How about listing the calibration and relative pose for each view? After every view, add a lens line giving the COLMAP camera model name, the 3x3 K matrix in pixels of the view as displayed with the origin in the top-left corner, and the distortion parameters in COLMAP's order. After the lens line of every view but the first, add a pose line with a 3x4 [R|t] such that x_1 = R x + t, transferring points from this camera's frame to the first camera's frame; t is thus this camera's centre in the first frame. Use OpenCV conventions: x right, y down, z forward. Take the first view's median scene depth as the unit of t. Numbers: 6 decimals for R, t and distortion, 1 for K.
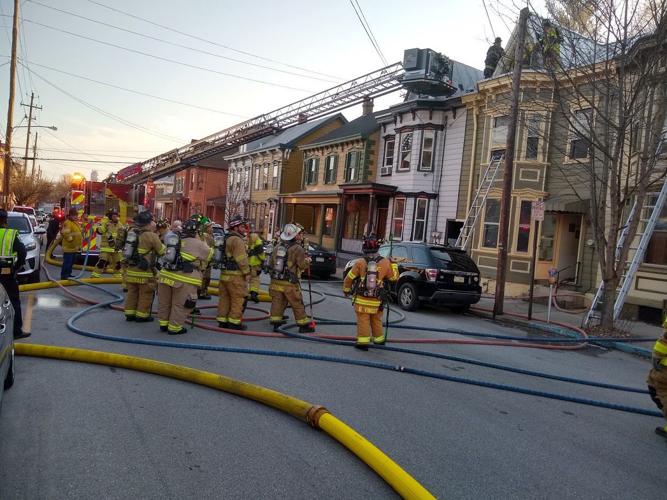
lens RADIAL K [[494.8, 0, 333.5], [0, 494.8, 250.0], [0, 0, 1]] dist [0.055841, -0.196984]
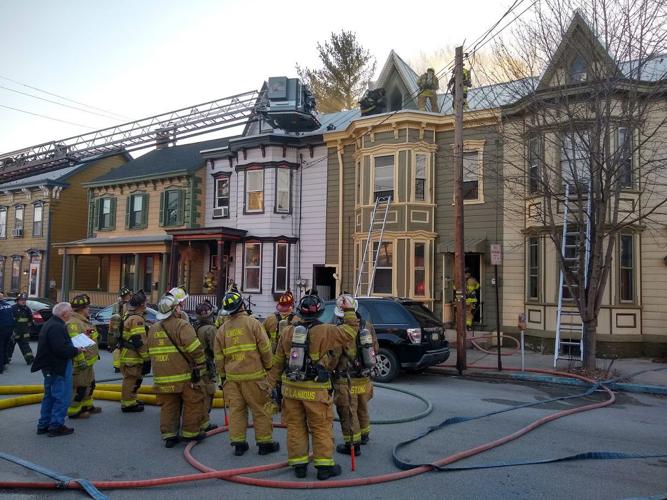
lens RADIAL K [[494.8, 0, 333.5], [0, 494.8, 250.0], [0, 0, 1]] dist [0.055841, -0.196984]
pose [[0.864184, -0.043736, 0.501272, -0.187258], [0.084413, 0.994698, -0.058739, -0.031493], [-0.496045, 0.093075, 0.863294, 0.184205]]
